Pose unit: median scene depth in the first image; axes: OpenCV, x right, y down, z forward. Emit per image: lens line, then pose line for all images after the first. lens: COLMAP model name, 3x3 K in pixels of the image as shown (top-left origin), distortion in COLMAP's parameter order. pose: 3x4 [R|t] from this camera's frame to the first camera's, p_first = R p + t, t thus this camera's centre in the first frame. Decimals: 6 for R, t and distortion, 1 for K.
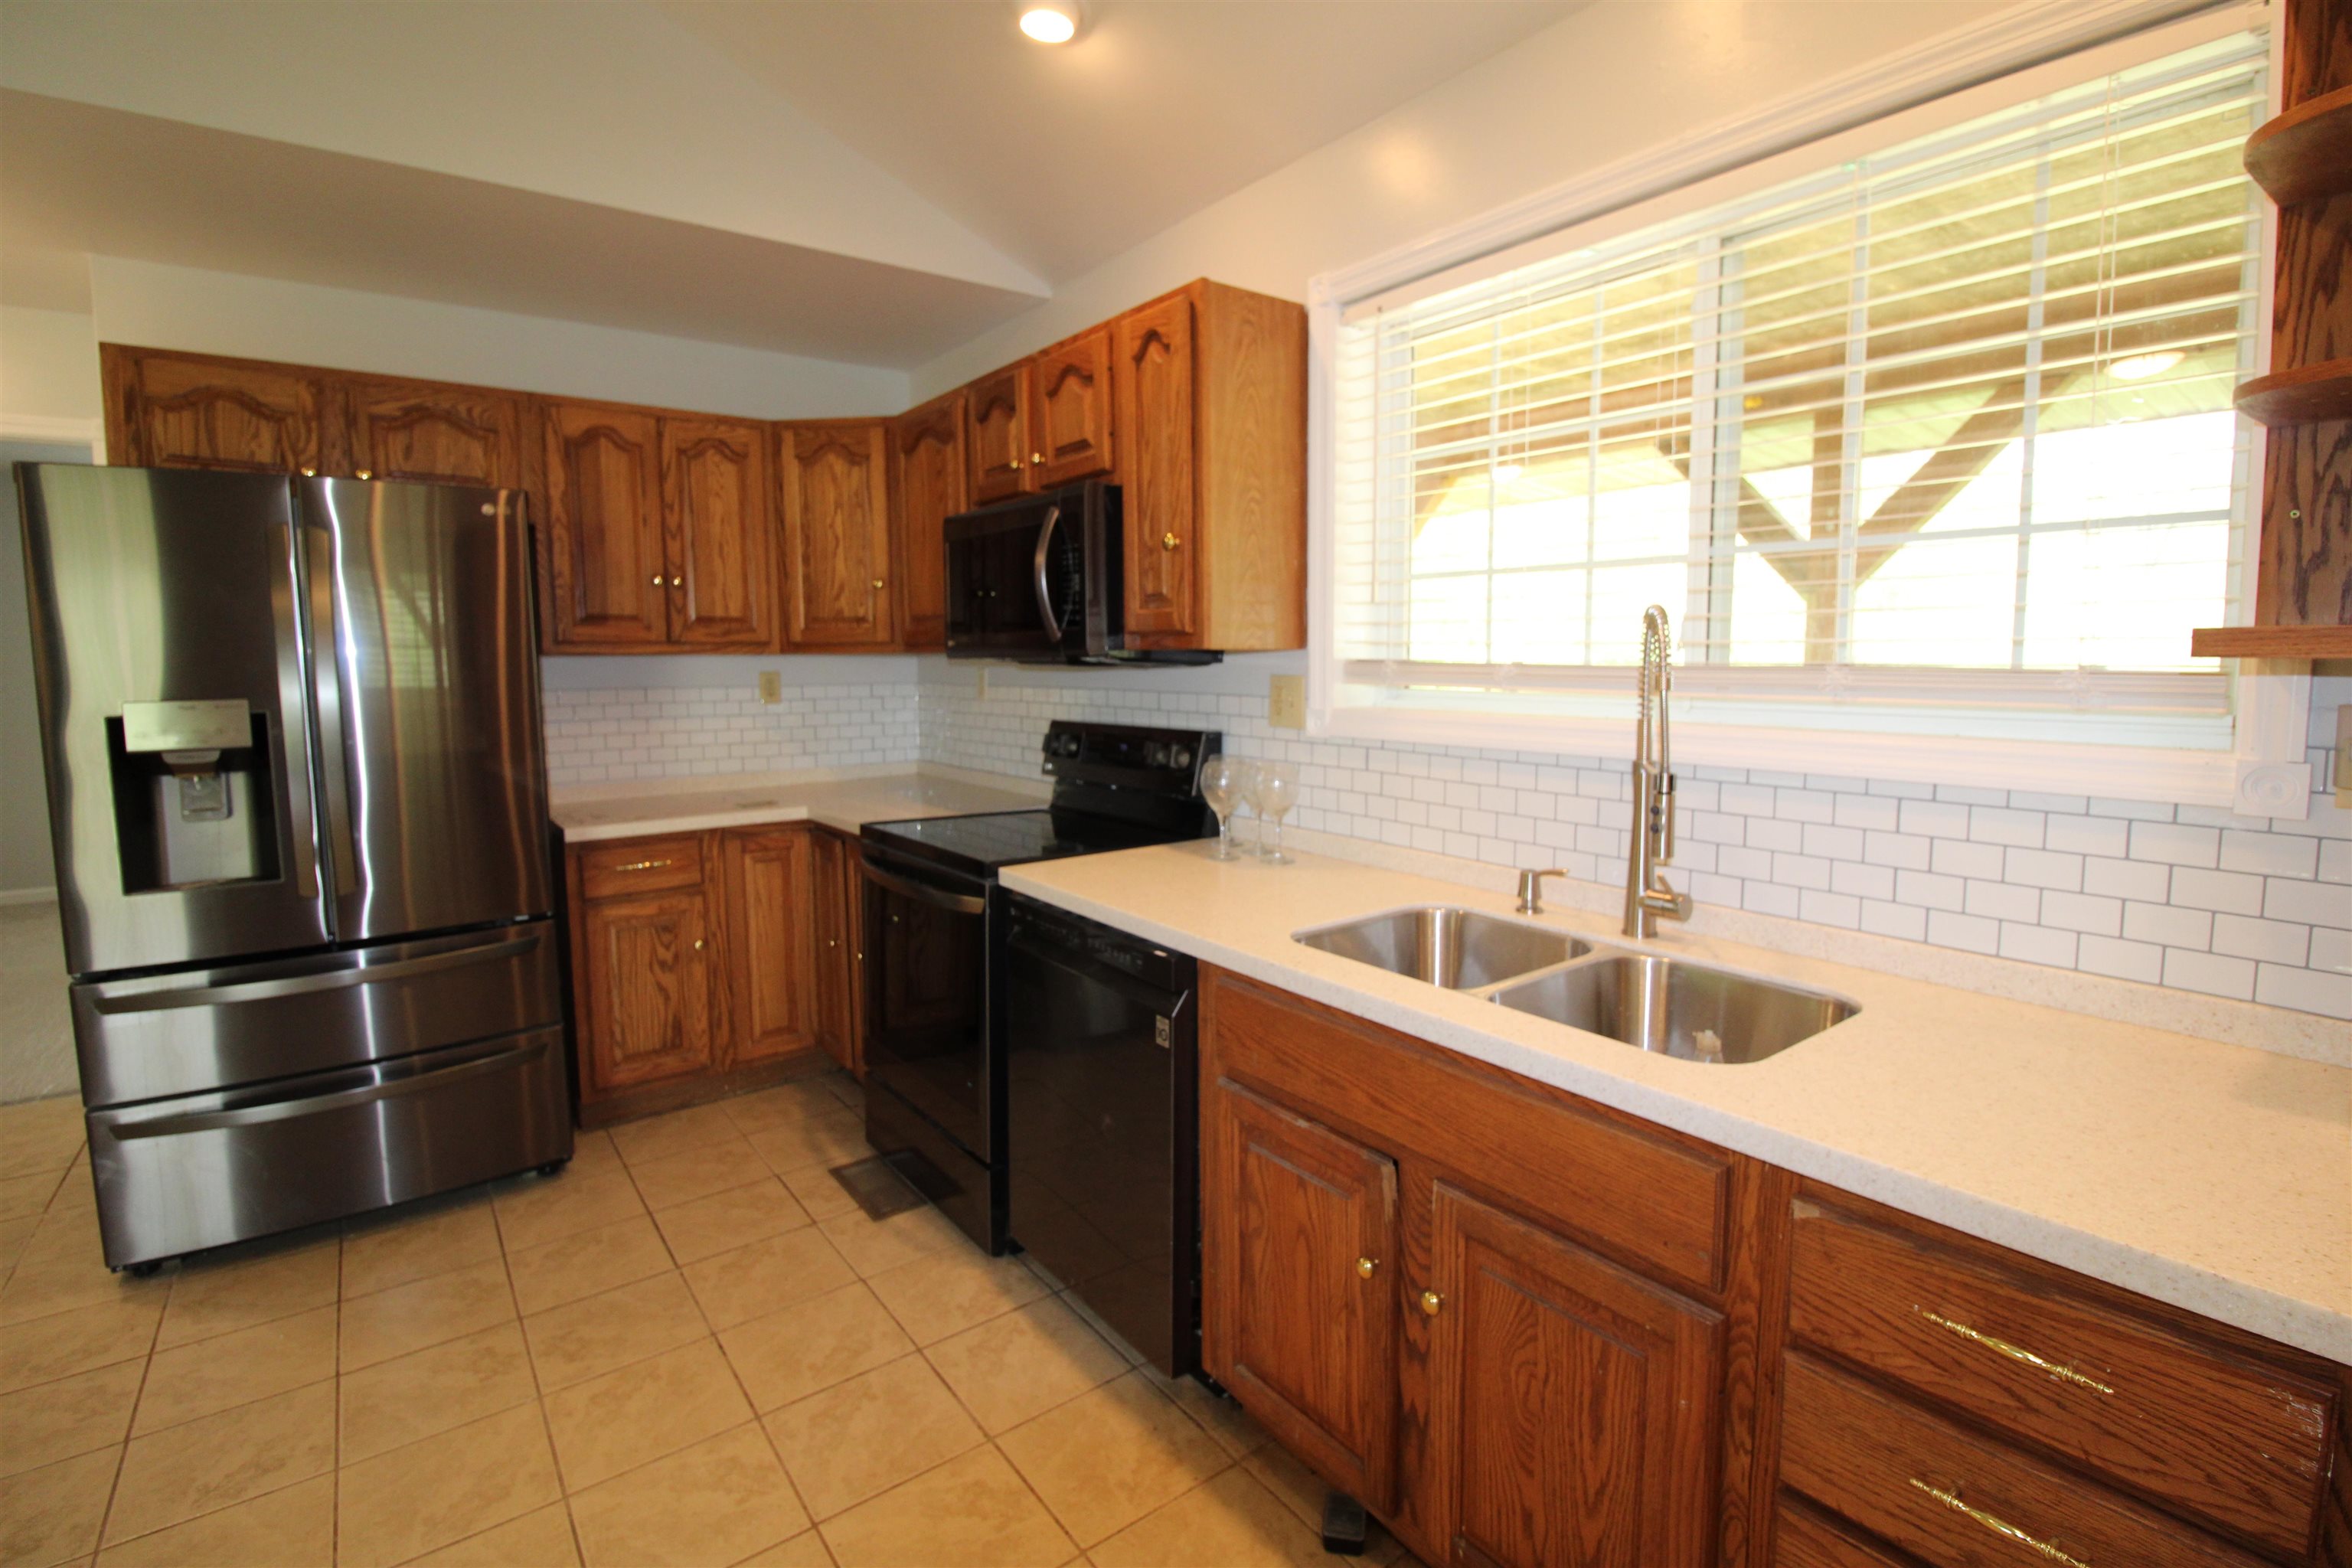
lens RADIAL K [[1089.2, 0, 1190.2], [0, 1089.2, 764.2], [0, 0, 1]] dist [-0.002922, -0.013534]
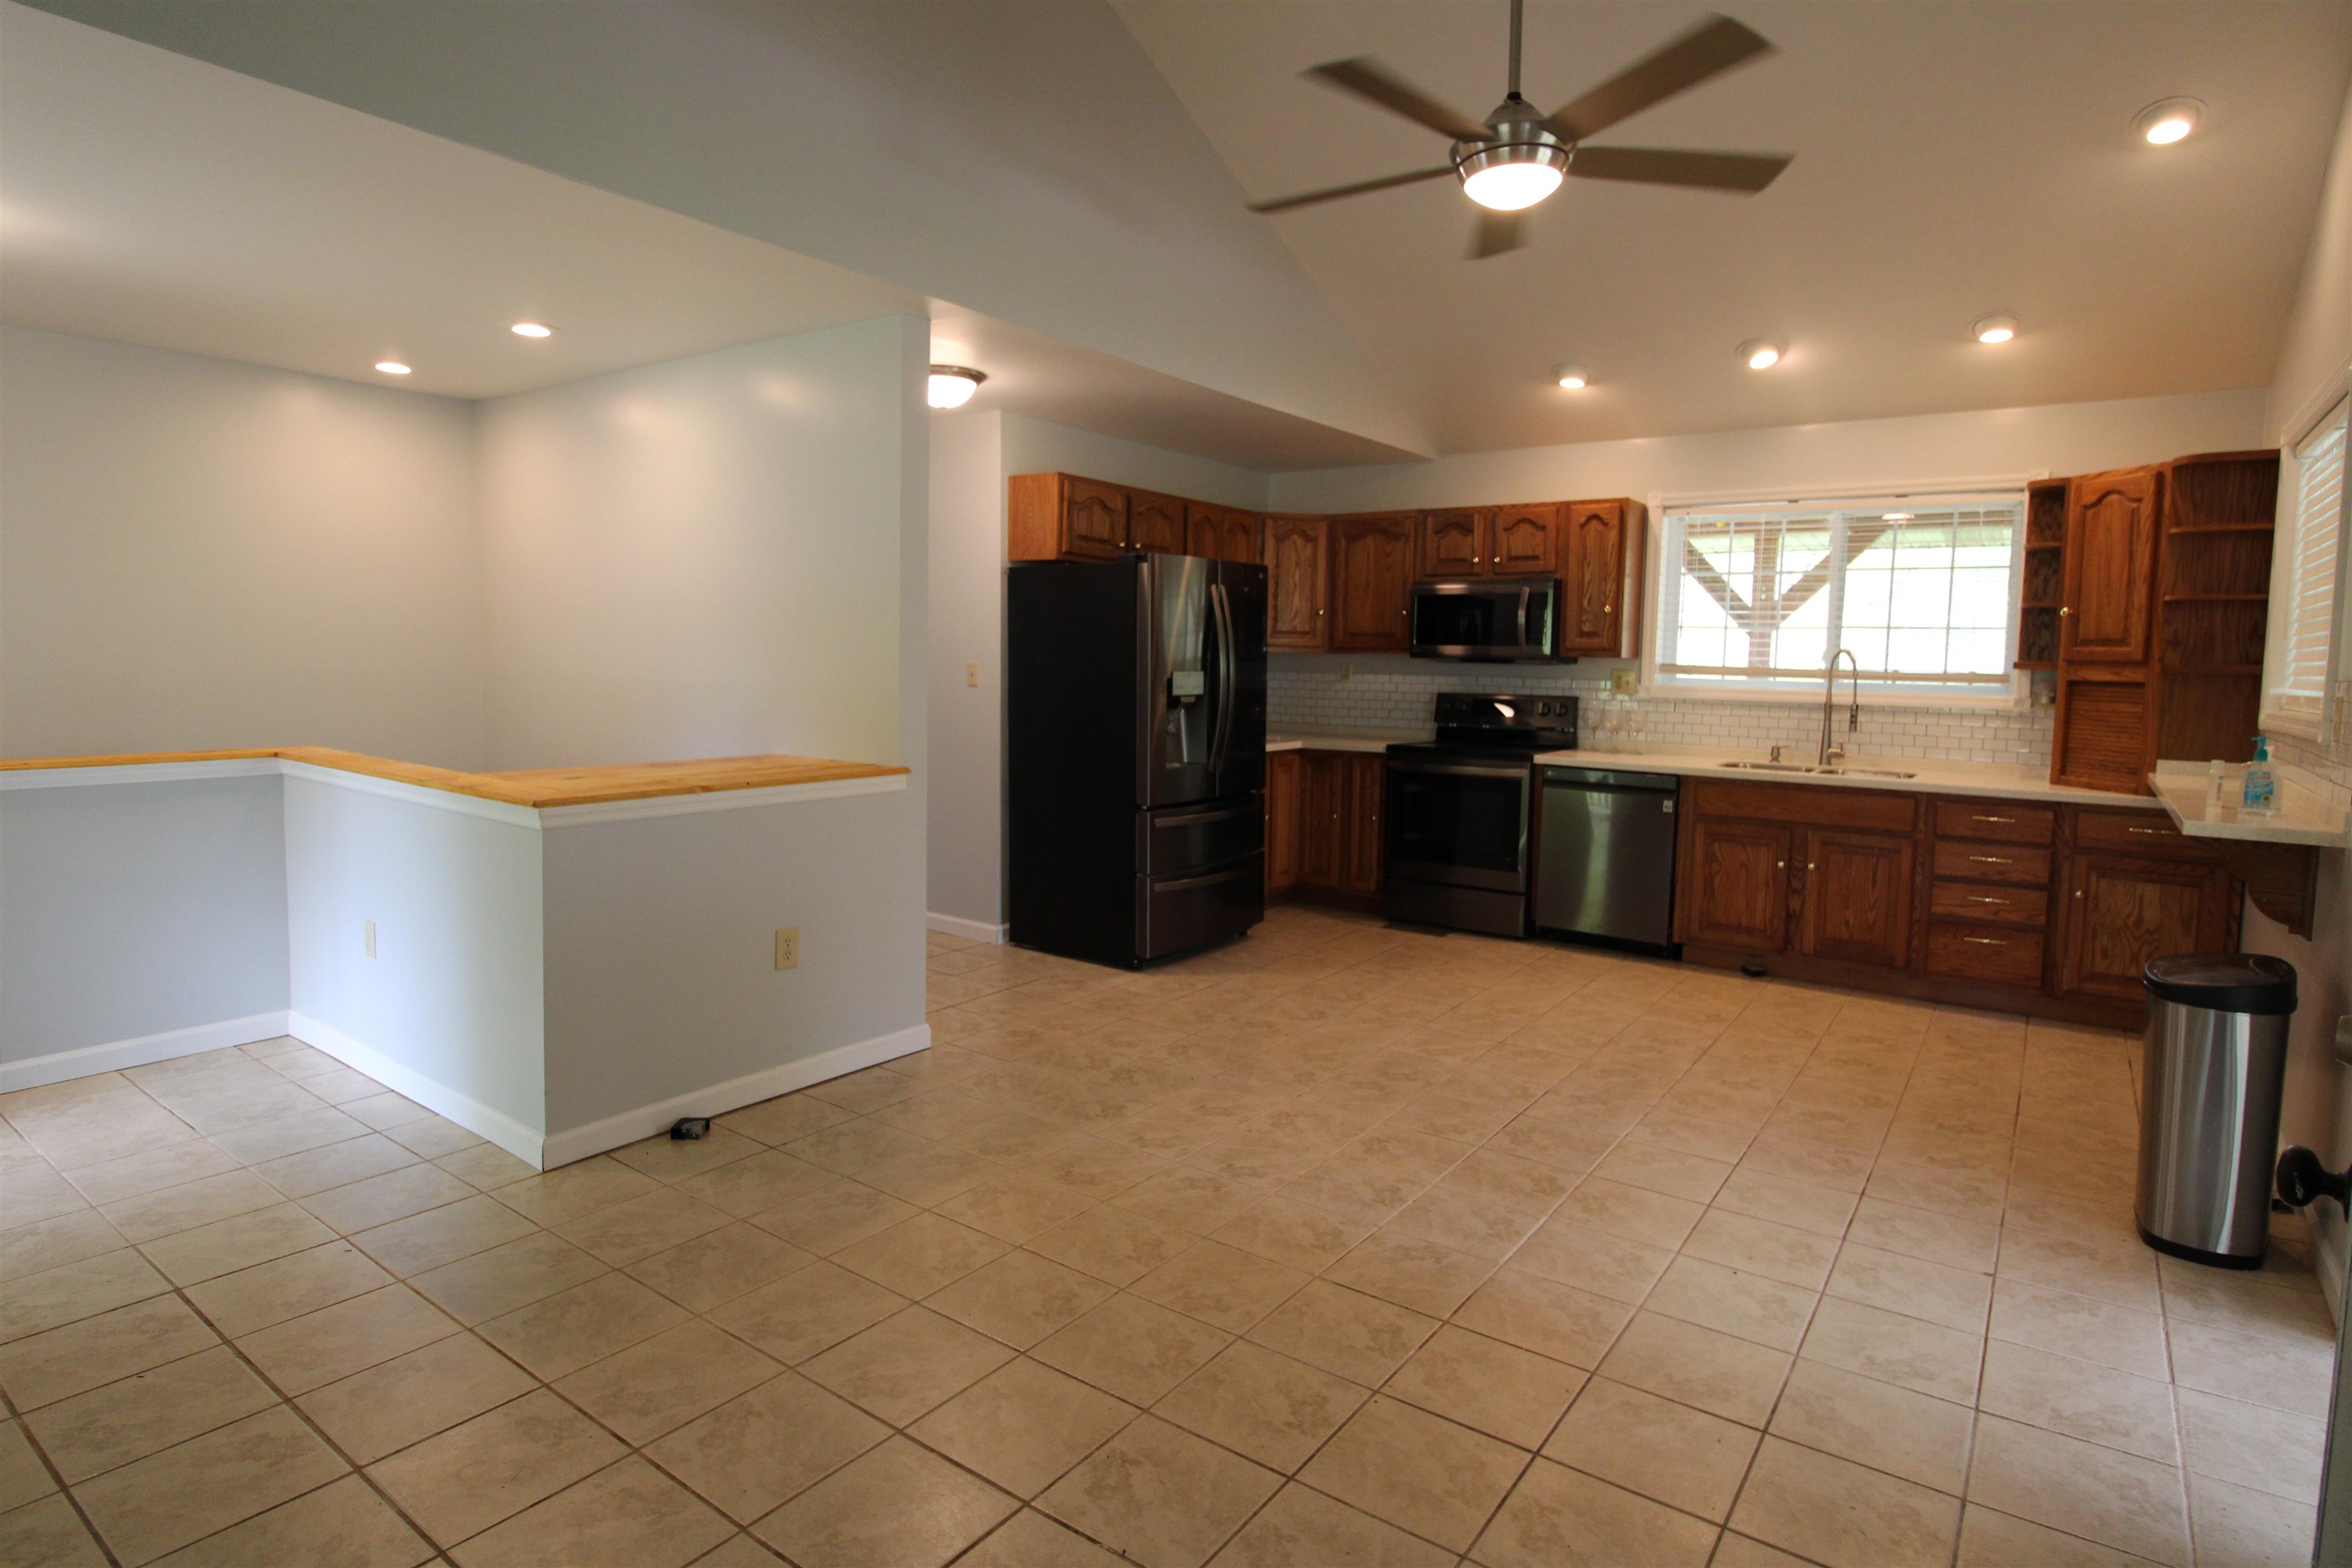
lens RADIAL K [[1272.9, 0, 1179.7], [0, 1272.9, 743.0], [0, 0, 1]] dist [0.002367, -0.000051]
pose [[0.957711, 0.006036, 0.287668, -1.467935], [0.002721, 0.999545, -0.030030, 0.134783], [-0.287718, 0.029543, 0.957259, -1.144402]]
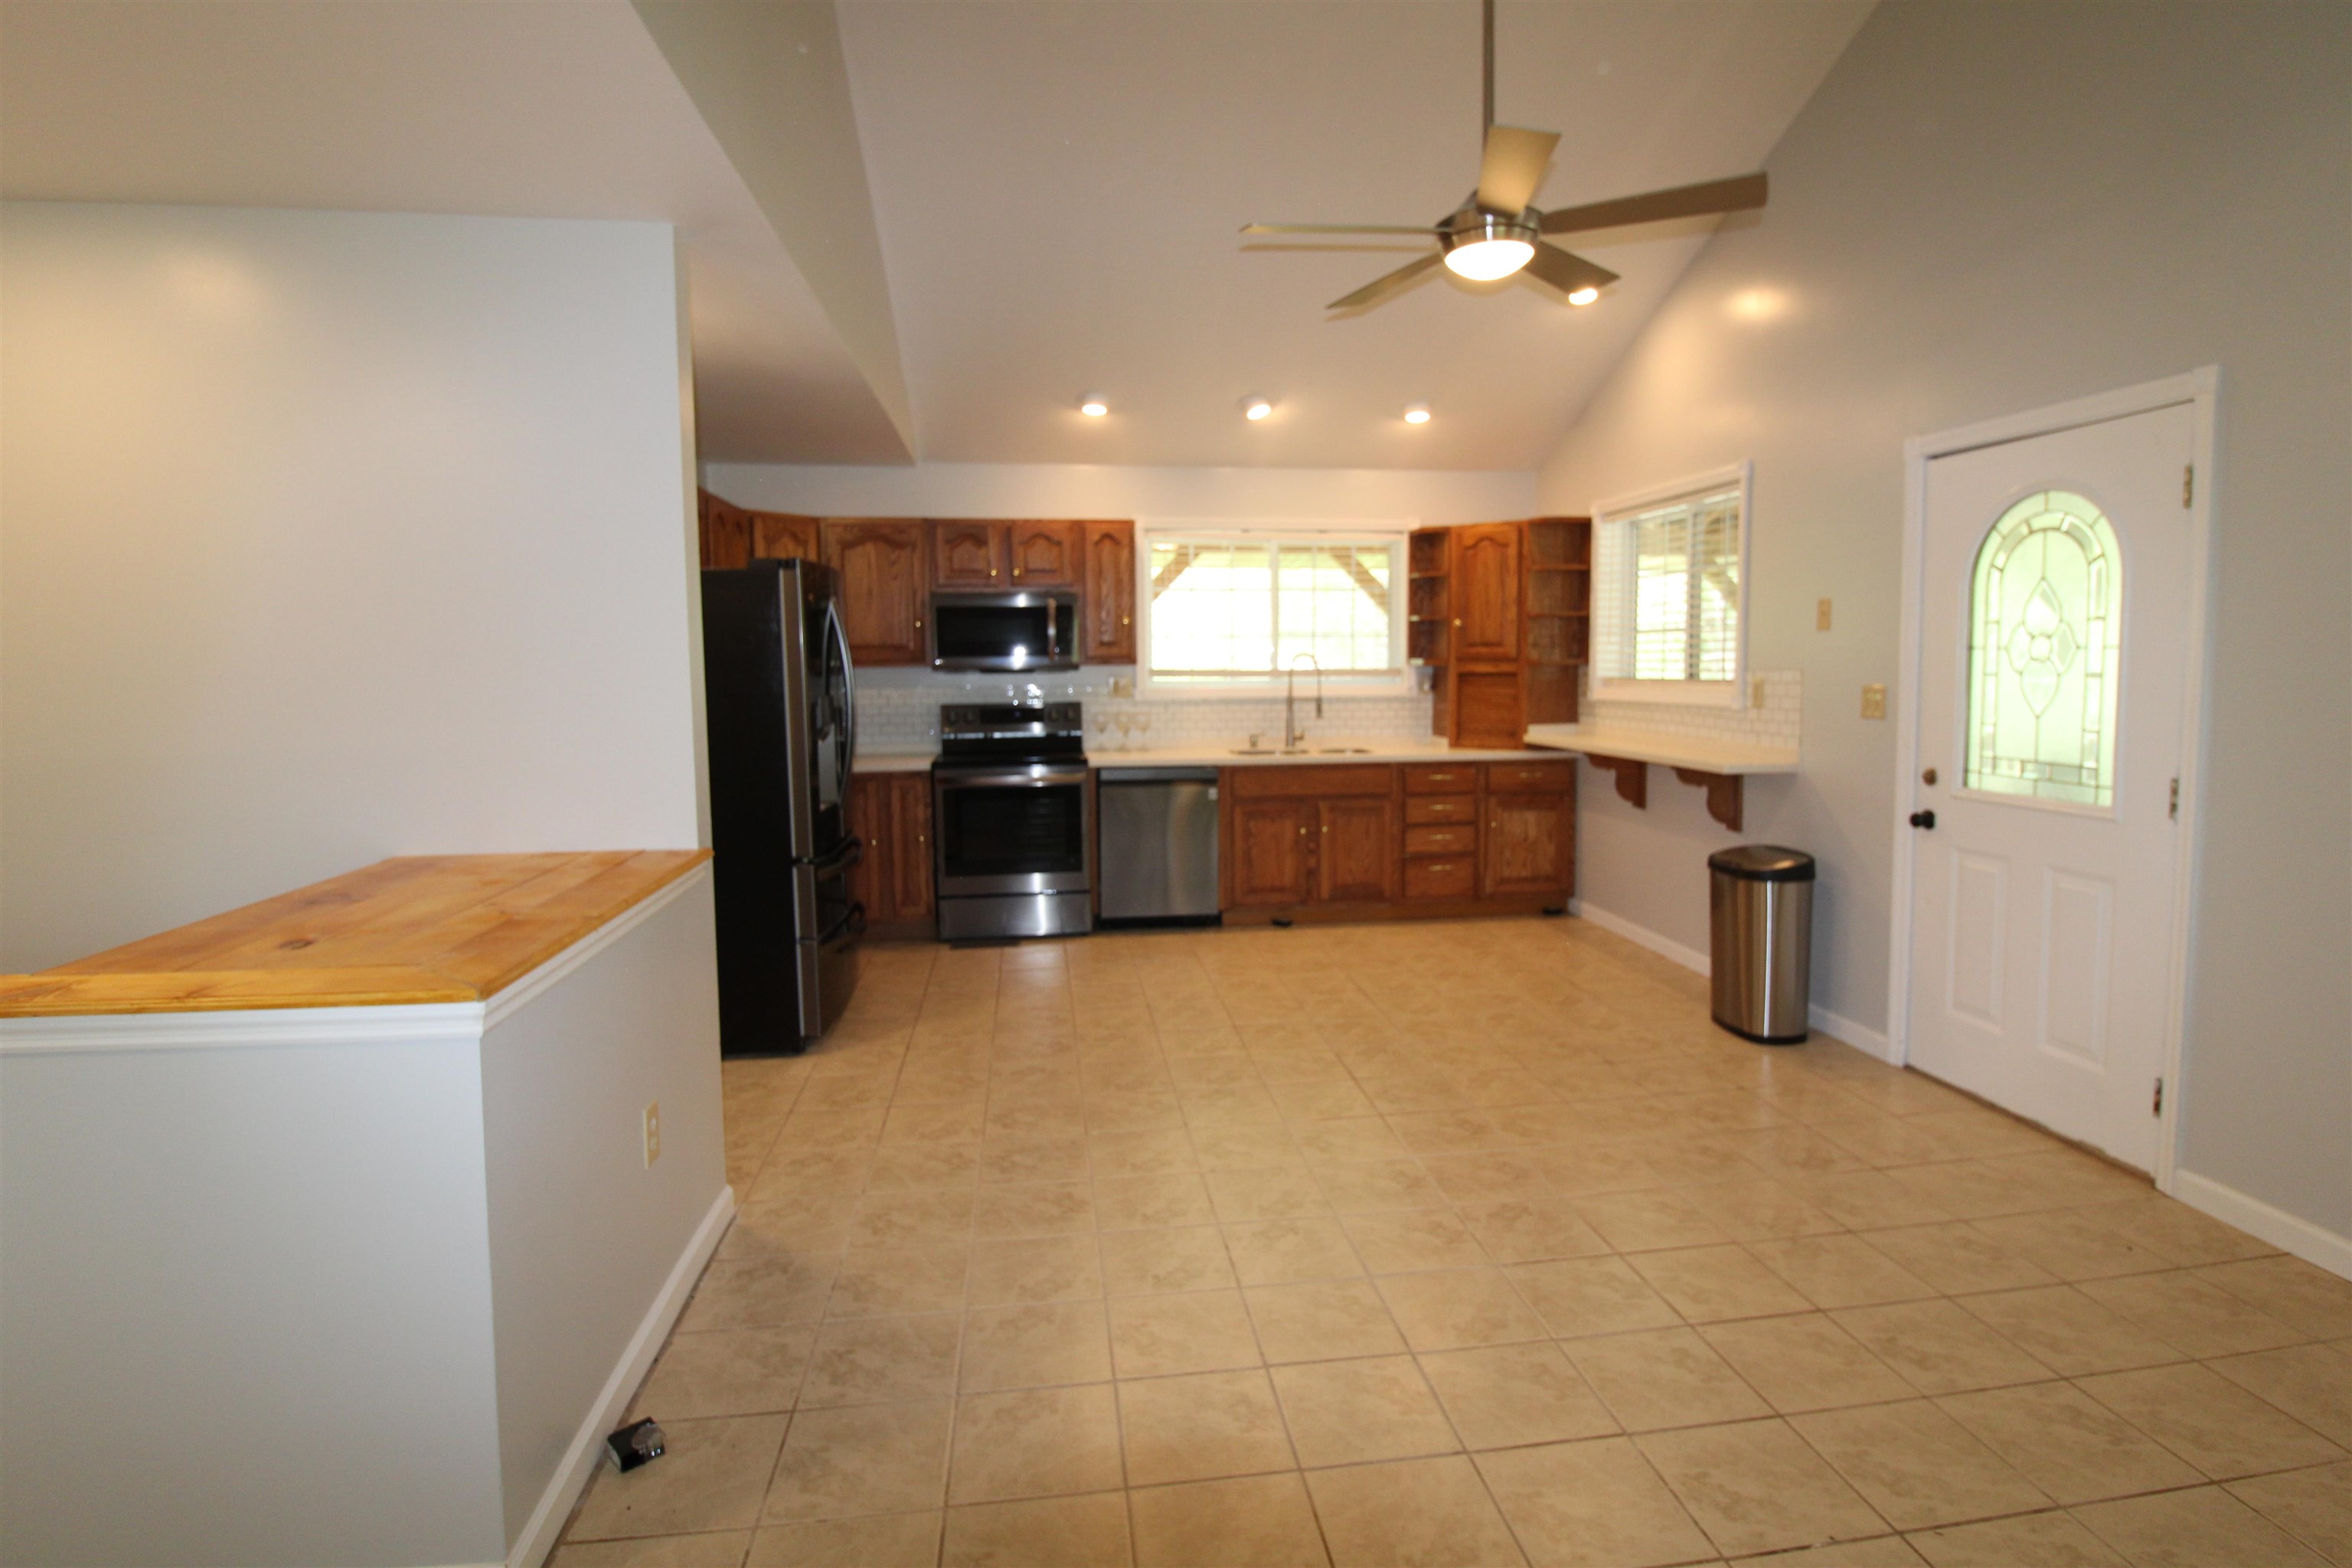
lens RADIAL K [[1205.7, 0, 1229.7], [0, 1205.7, 750.5], [0, 0, 1]] dist [-0.002507, -0.000567]
pose [[0.473719, -0.066800, 0.878139, -2.106034], [0.094901, 0.995185, 0.024509, 0.039052], [-0.875548, 0.071725, 0.477778, -0.448775]]
